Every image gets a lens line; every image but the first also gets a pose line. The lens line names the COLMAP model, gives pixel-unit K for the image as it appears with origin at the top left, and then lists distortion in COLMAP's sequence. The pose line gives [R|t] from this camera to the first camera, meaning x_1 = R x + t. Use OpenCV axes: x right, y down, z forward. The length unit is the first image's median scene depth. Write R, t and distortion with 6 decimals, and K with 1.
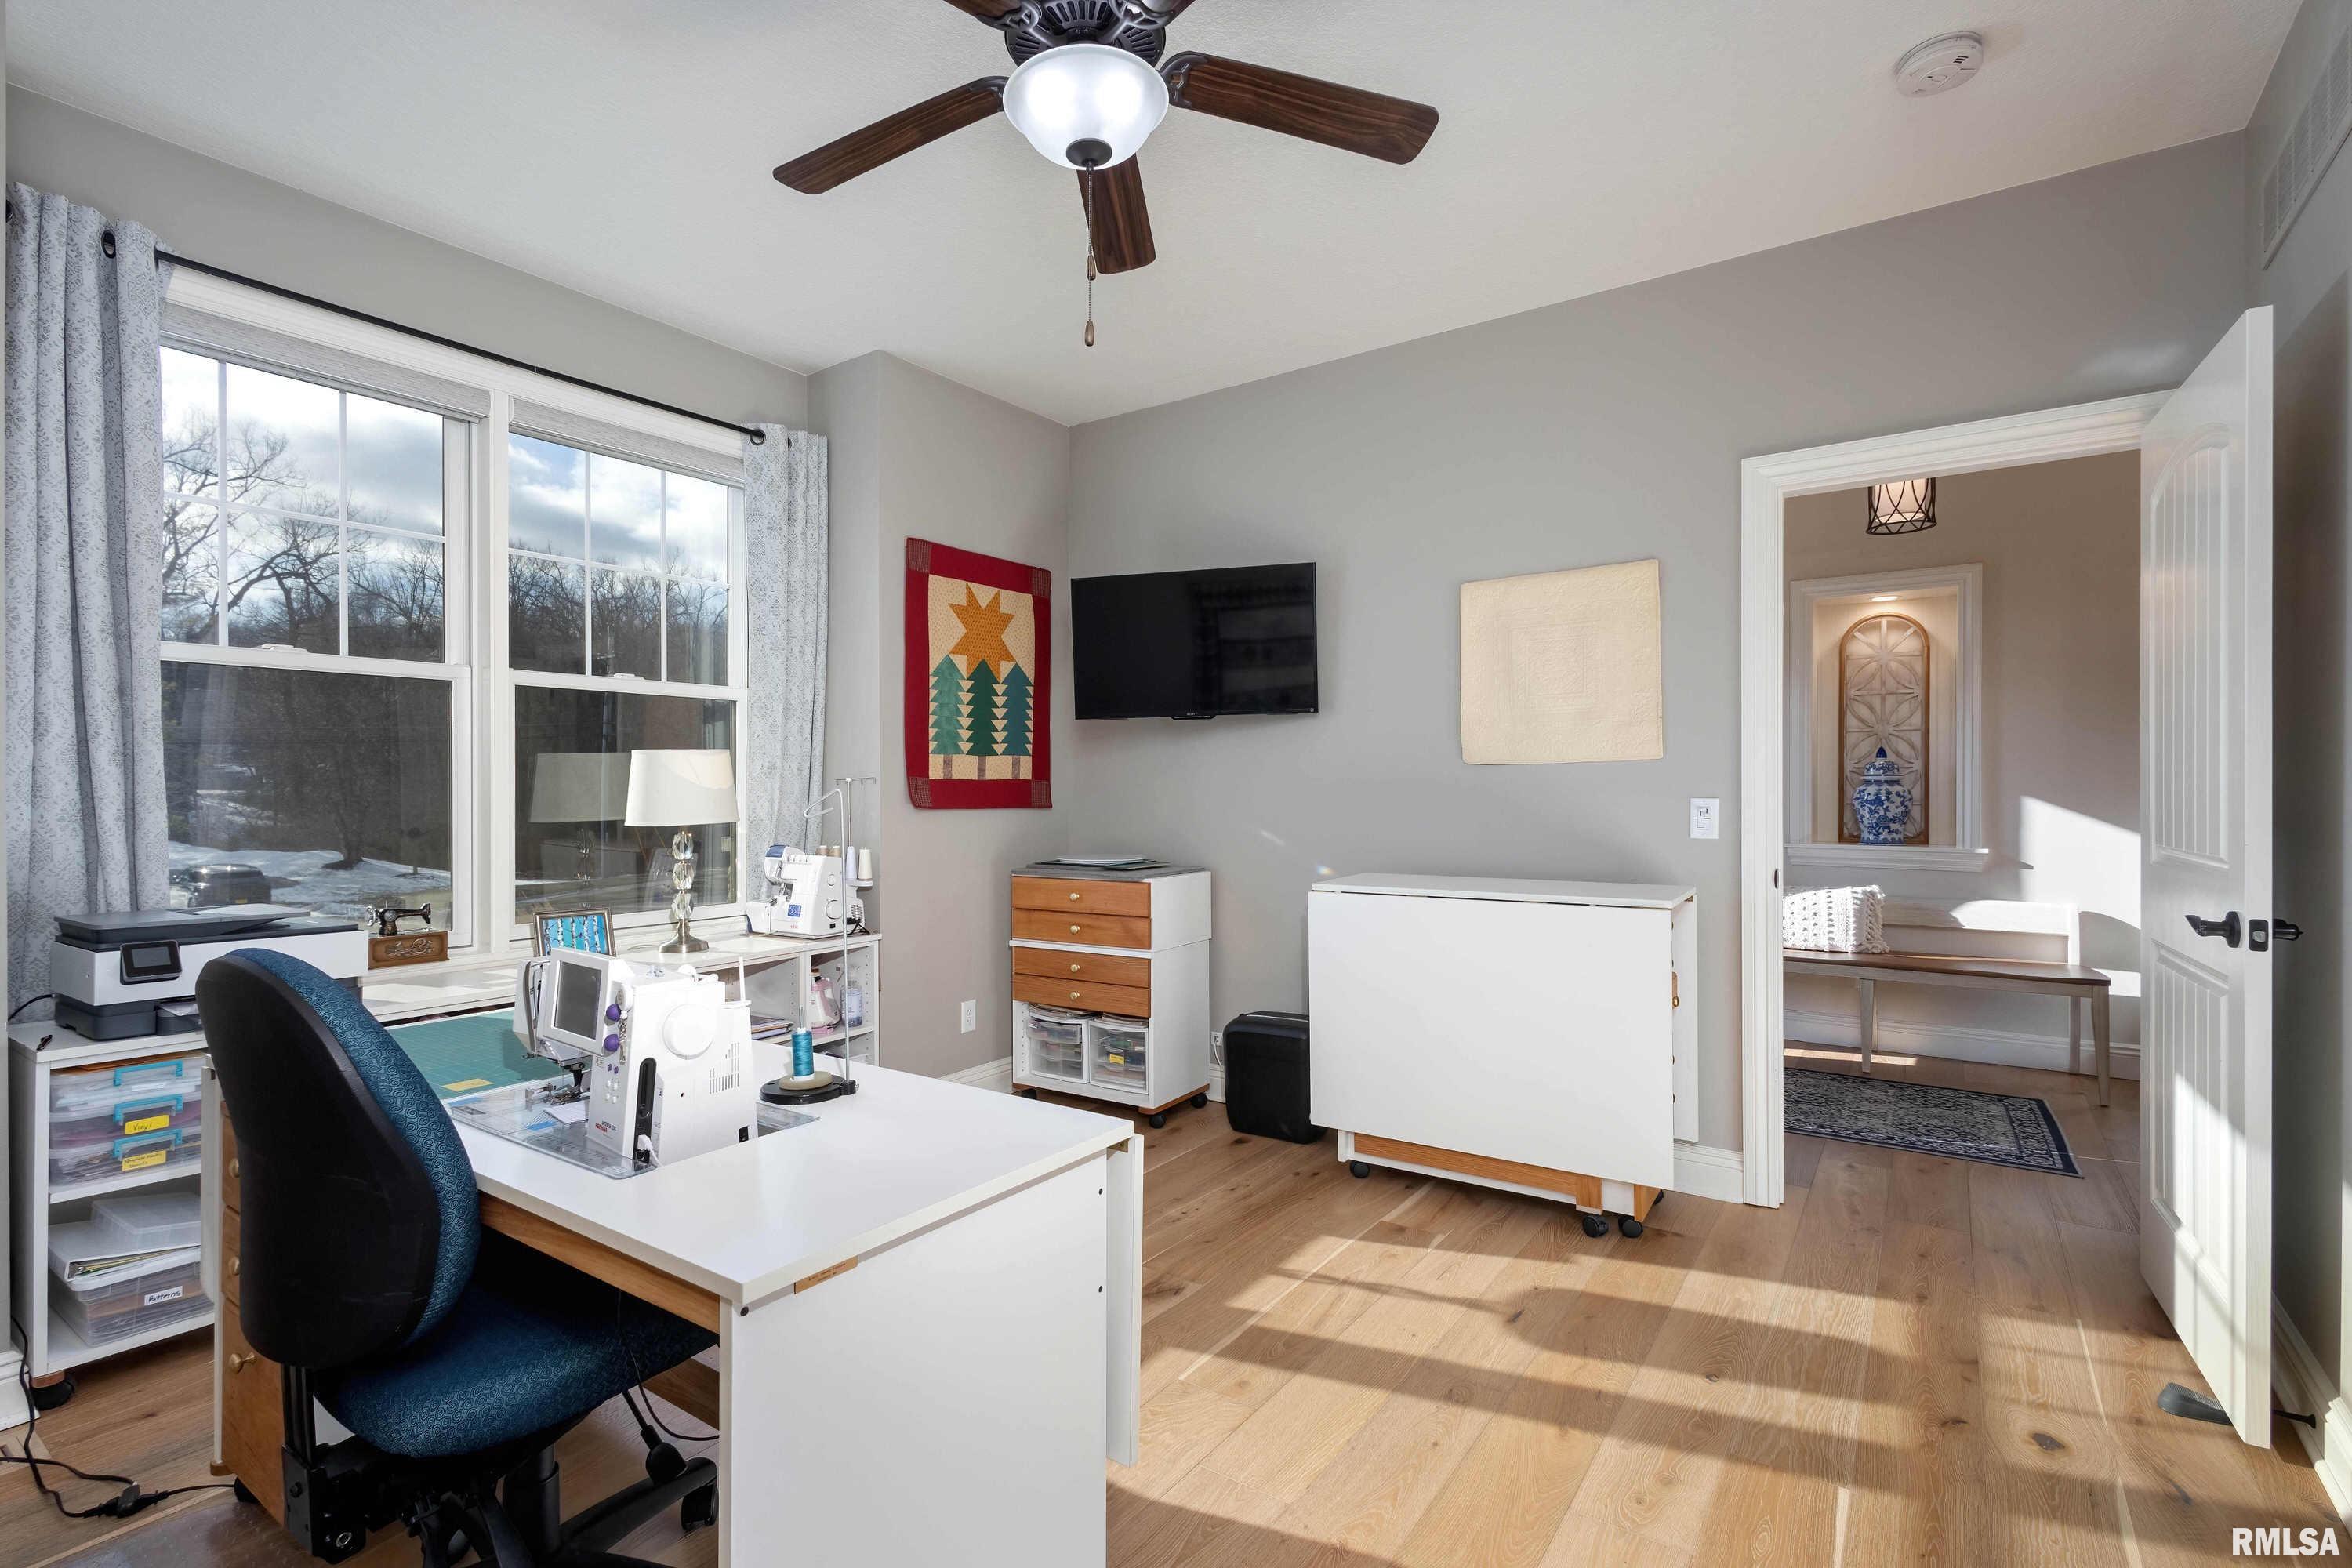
lens RADIAL K [[1088.3, 0, 1175.0], [0, 1088.3, 796.8], [0, 0, 1]] dist [0.003655, 0.000373]
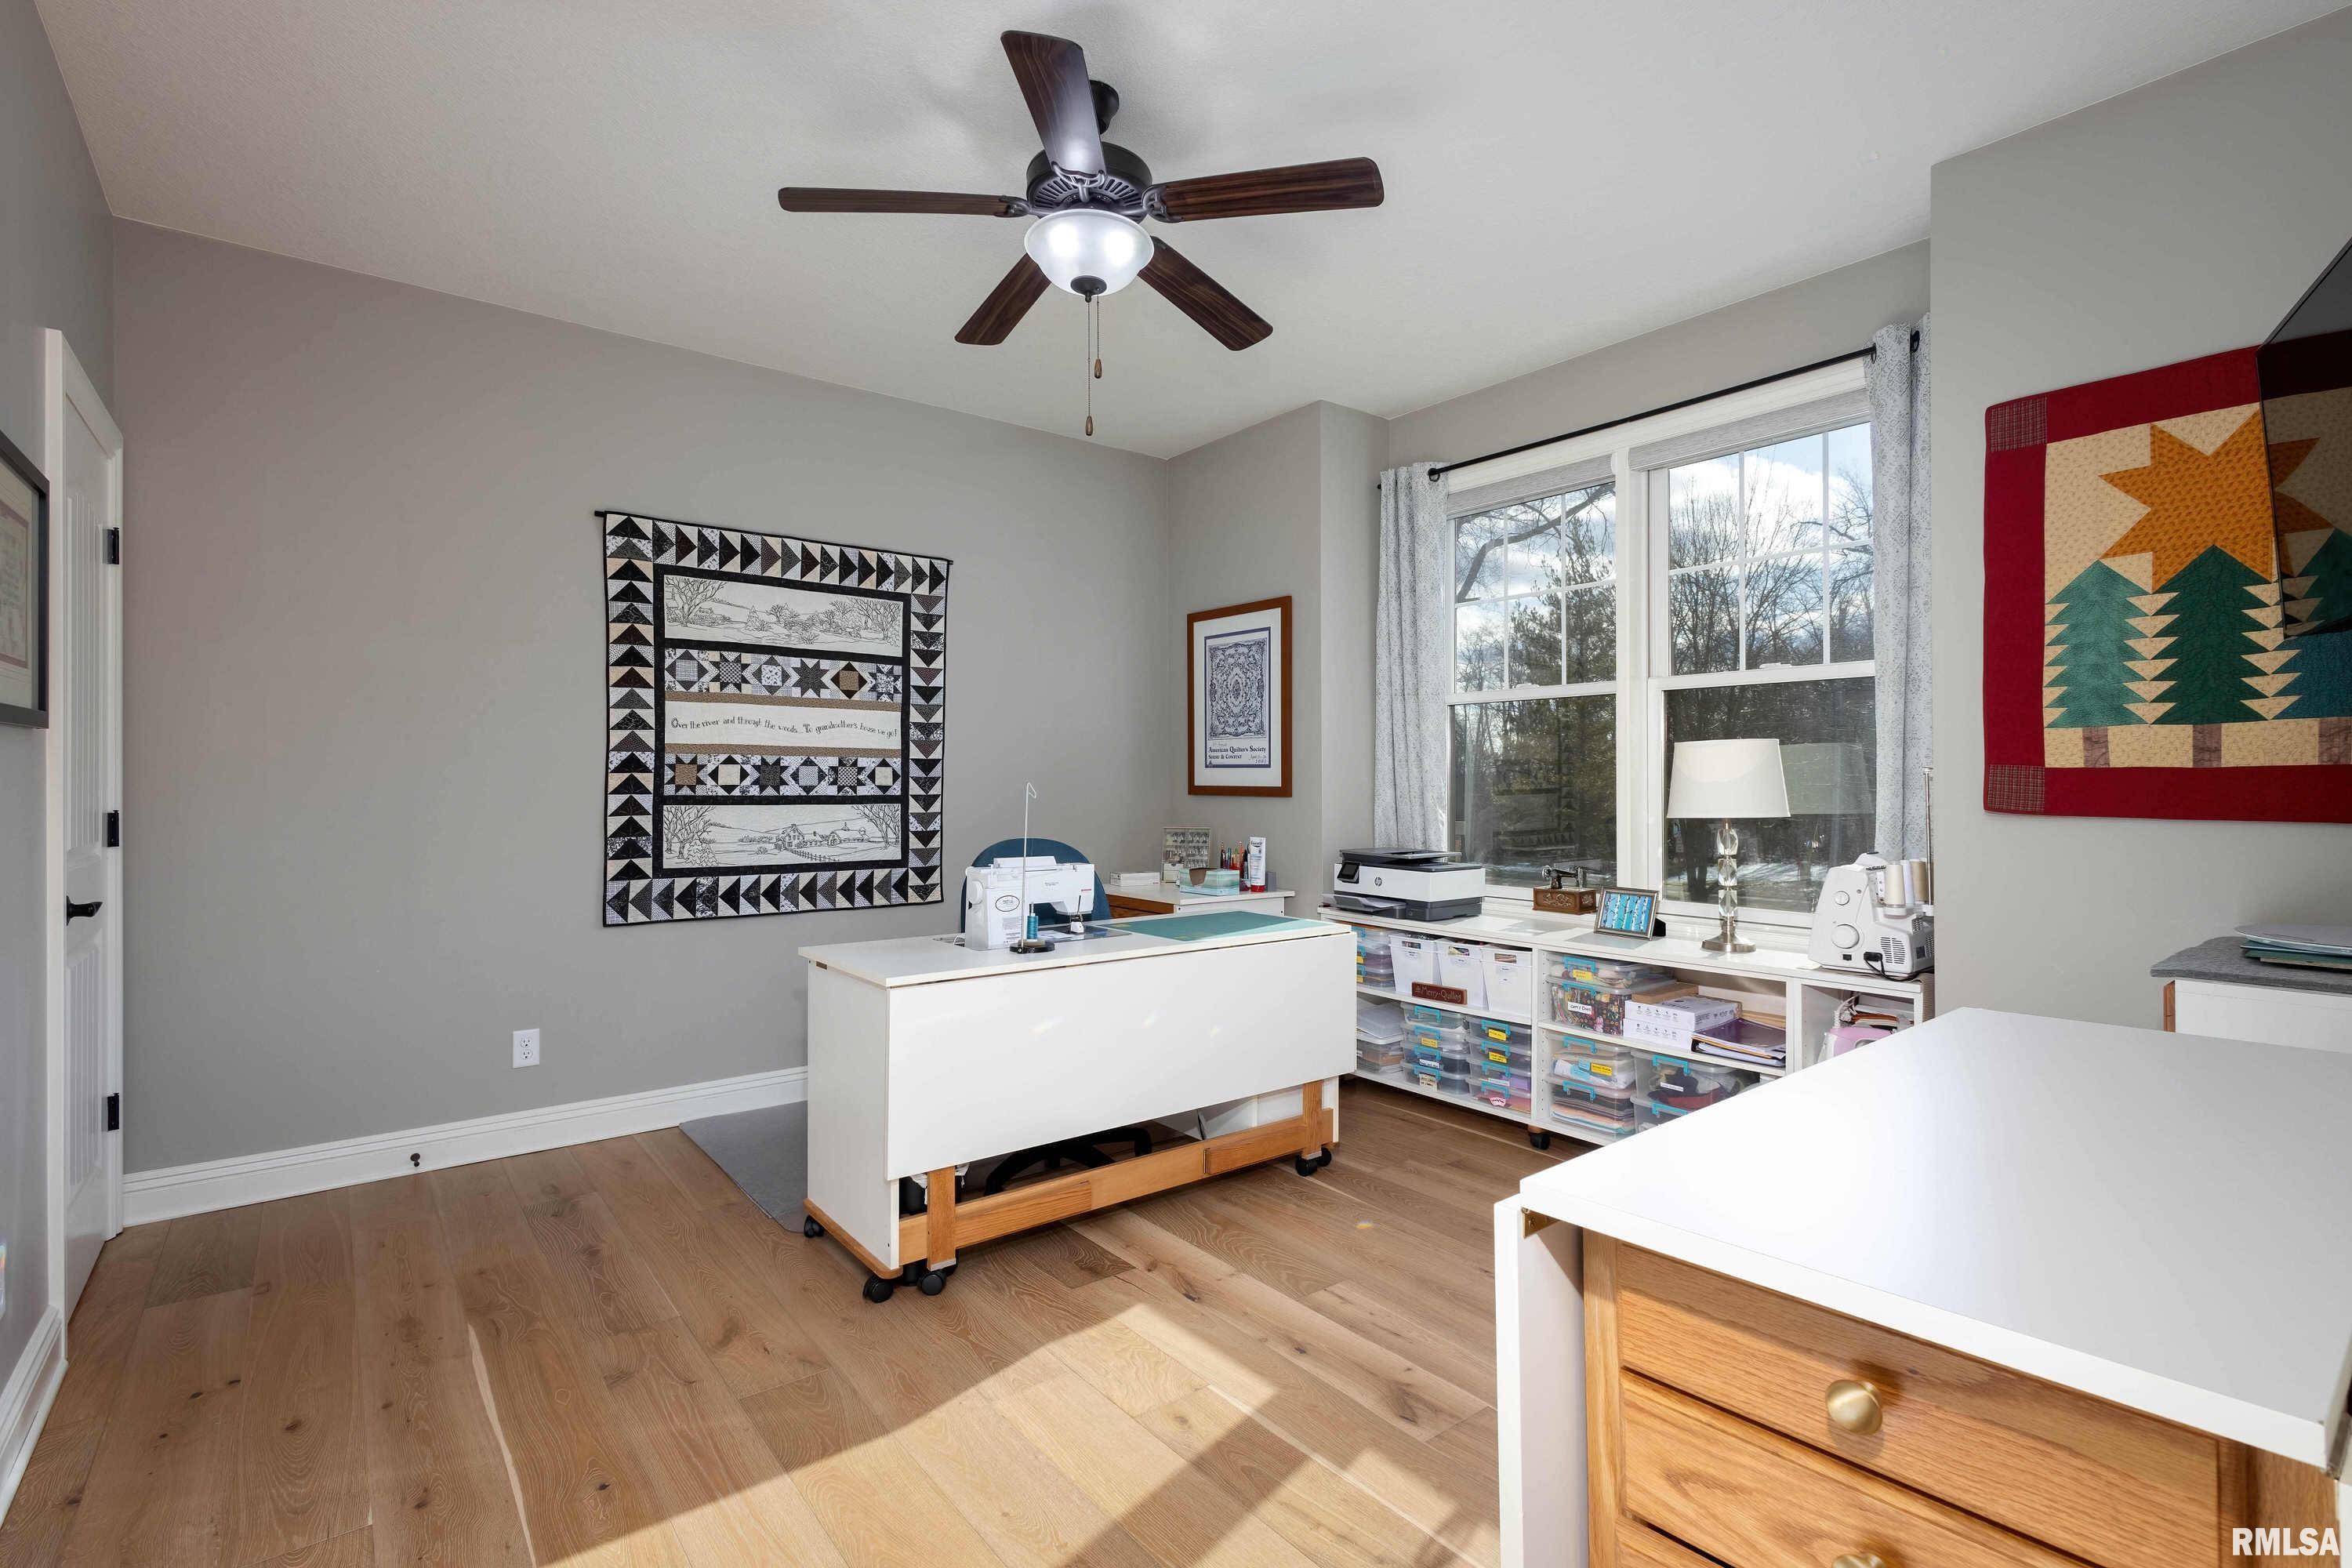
lens RADIAL K [[1096.7, 0, 1176.0], [0, 1096.7, 784.0], [0, 0, 1]] dist [0.002376, 0.000093]
pose [[-0.291537, 0.004072, -0.956551, 0.577547], [-0.009259, 0.999932, 0.007078, -0.007330], [0.956515, 0.010920, -0.291480, 0.758810]]
